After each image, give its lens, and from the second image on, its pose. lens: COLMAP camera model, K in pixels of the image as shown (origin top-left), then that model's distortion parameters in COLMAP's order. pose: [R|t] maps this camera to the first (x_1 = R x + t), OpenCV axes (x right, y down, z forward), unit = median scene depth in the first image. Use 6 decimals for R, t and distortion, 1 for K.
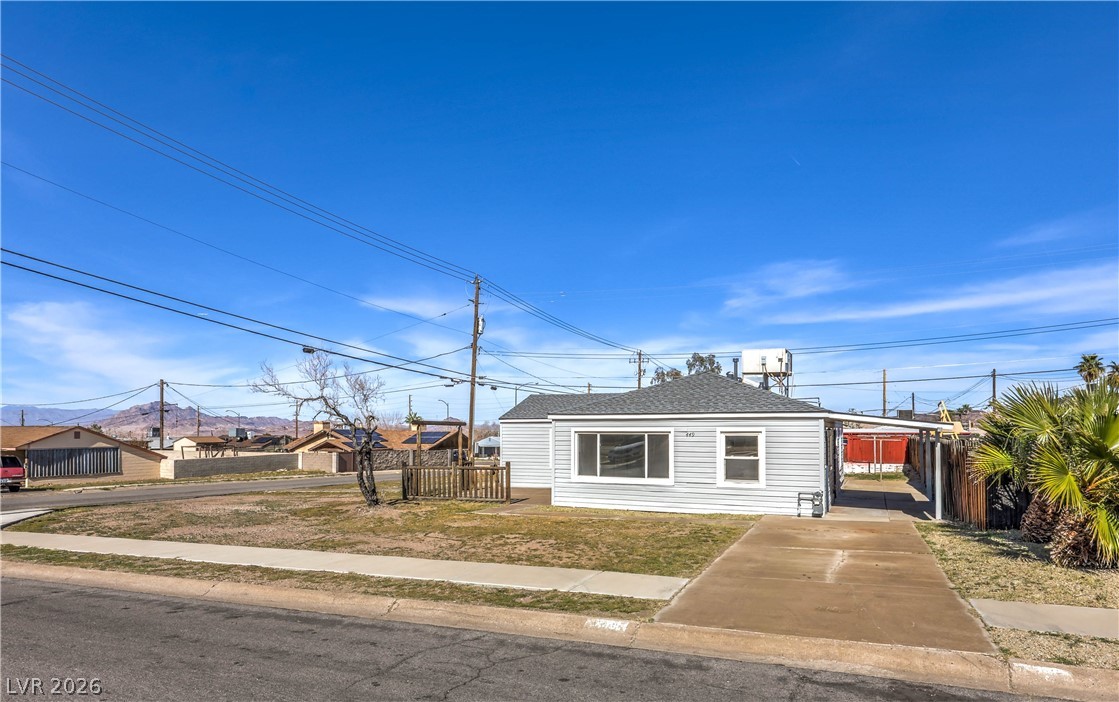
lens RADIAL K [[761.0, 0, 577.3], [0, 761.0, 363.8], [0, 0, 1]] dist [0.002957, 0.003312]
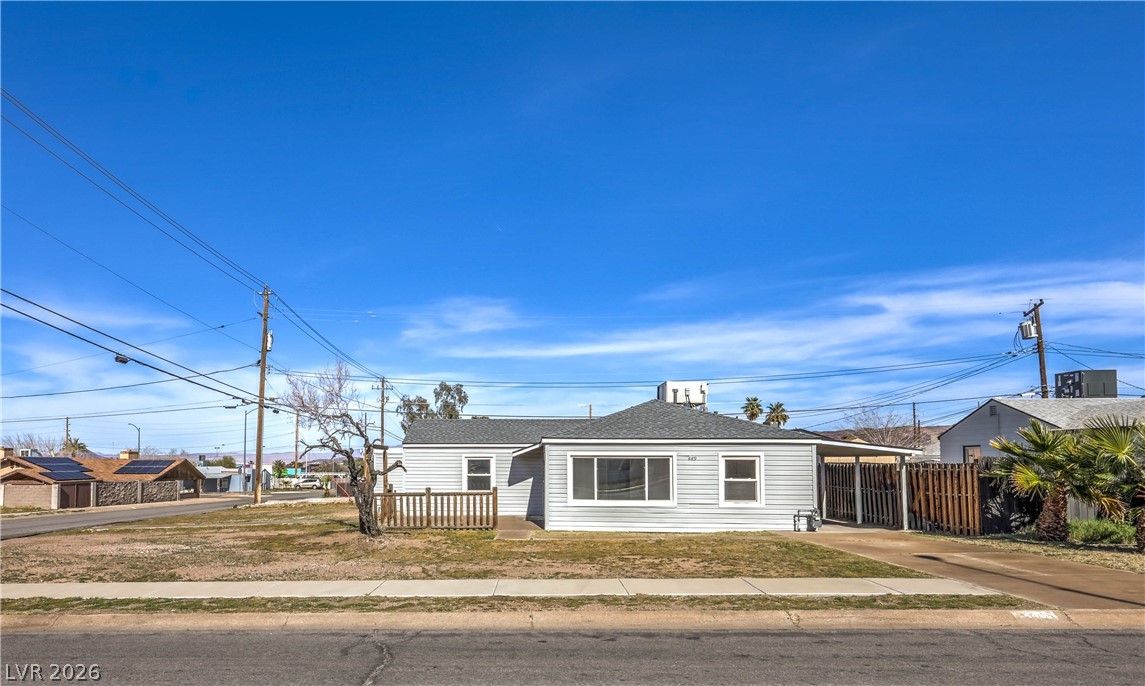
lens RADIAL K [[766.4, 0, 539.0], [0, 766.4, 355.0], [0, 0, 1]] dist [0.010080, -0.000494]
pose [[0.920496, 0.056831, 0.386597, -0.426840], [-0.037027, 0.997601, -0.058488, 0.016574], [-0.388994, 0.039524, 0.920392, 0.073810]]
